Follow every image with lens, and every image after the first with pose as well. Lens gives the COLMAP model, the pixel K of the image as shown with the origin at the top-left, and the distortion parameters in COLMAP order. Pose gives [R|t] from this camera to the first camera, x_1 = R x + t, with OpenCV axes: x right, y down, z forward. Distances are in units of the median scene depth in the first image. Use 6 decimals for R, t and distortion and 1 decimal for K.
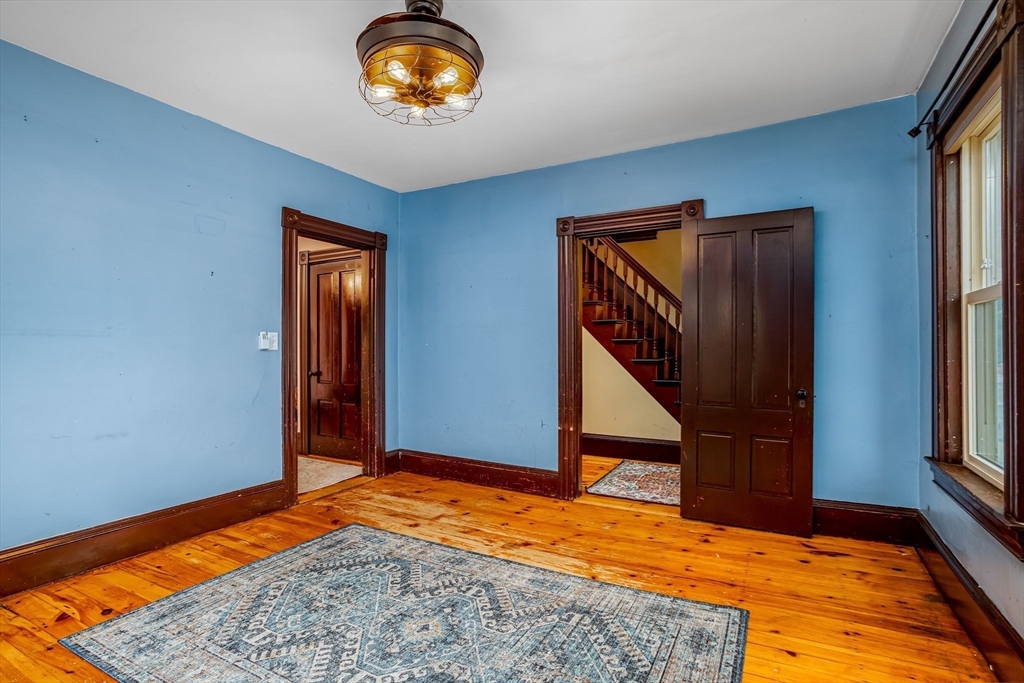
lens RADIAL K [[496.0, 0, 508.7], [0, 496.0, 343.6], [0, 0, 1]] dist [-0.057740, 0.034756]
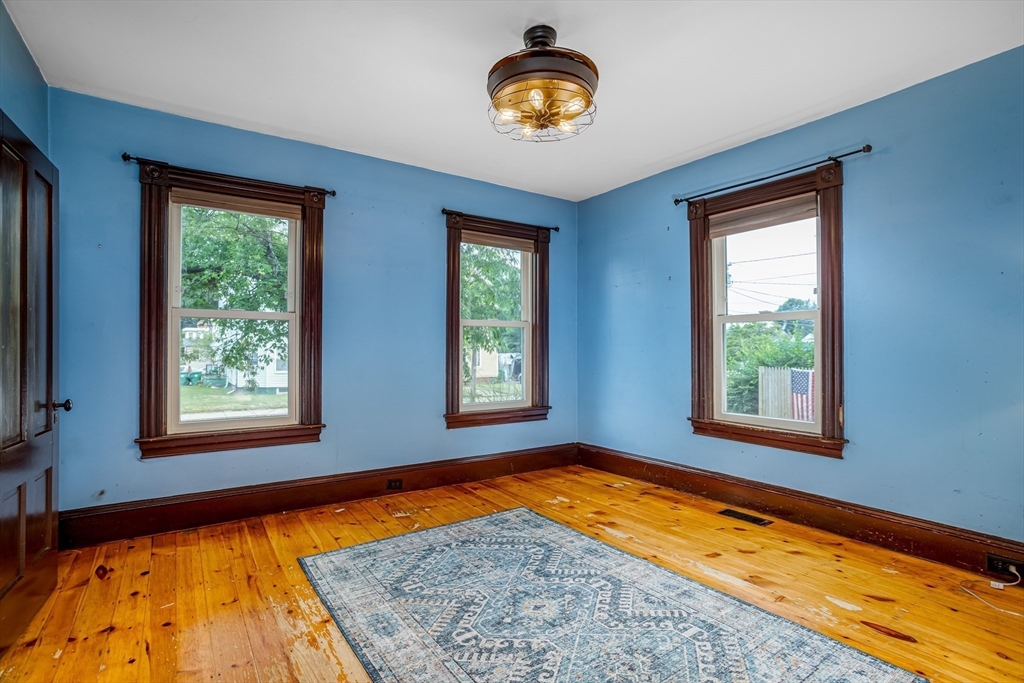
lens RADIAL K [[496.0, 0, 508.7], [0, 496.0, 343.6], [0, 0, 1]] dist [-0.057740, 0.034756]
pose [[-0.891937, 0.007570, 0.452097, -0.520659], [-0.002658, 0.999755, -0.021983, 0.016942], [-0.452152, -0.020809, -0.891698, 1.713819]]
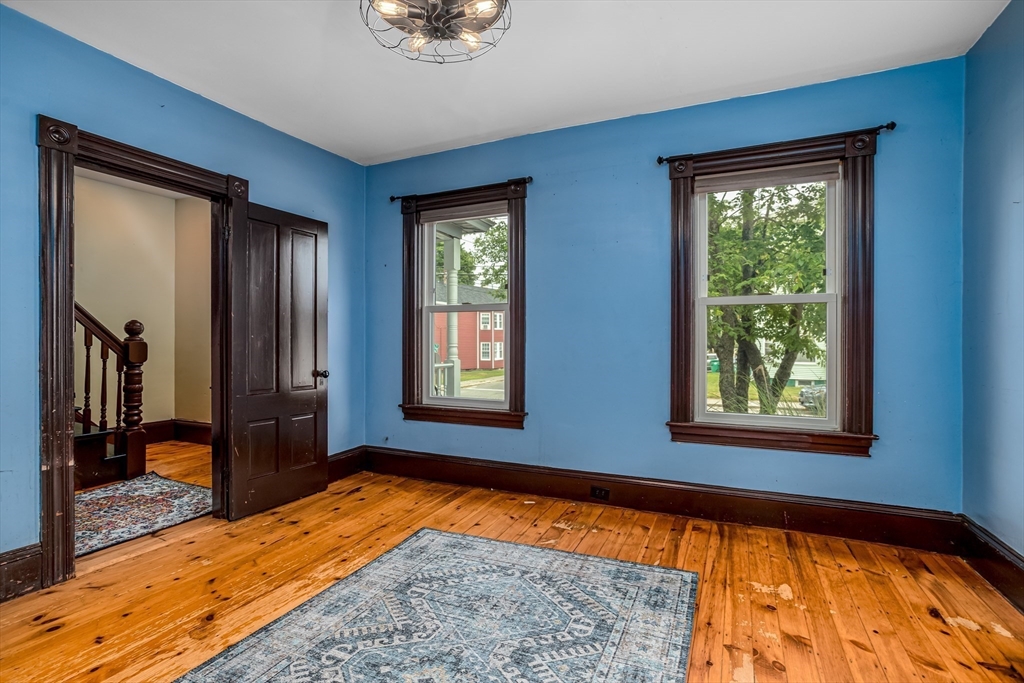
lens RADIAL K [[496.0, 0, 508.7], [0, 496.0, 343.6], [0, 0, 1]] dist [-0.057740, 0.034756]
pose [[-0.078992, -0.003440, 0.996869, -0.832739], [-0.016775, 0.999857, 0.002121, 0.019516], [-0.996734, -0.016555, -0.079038, 0.798256]]
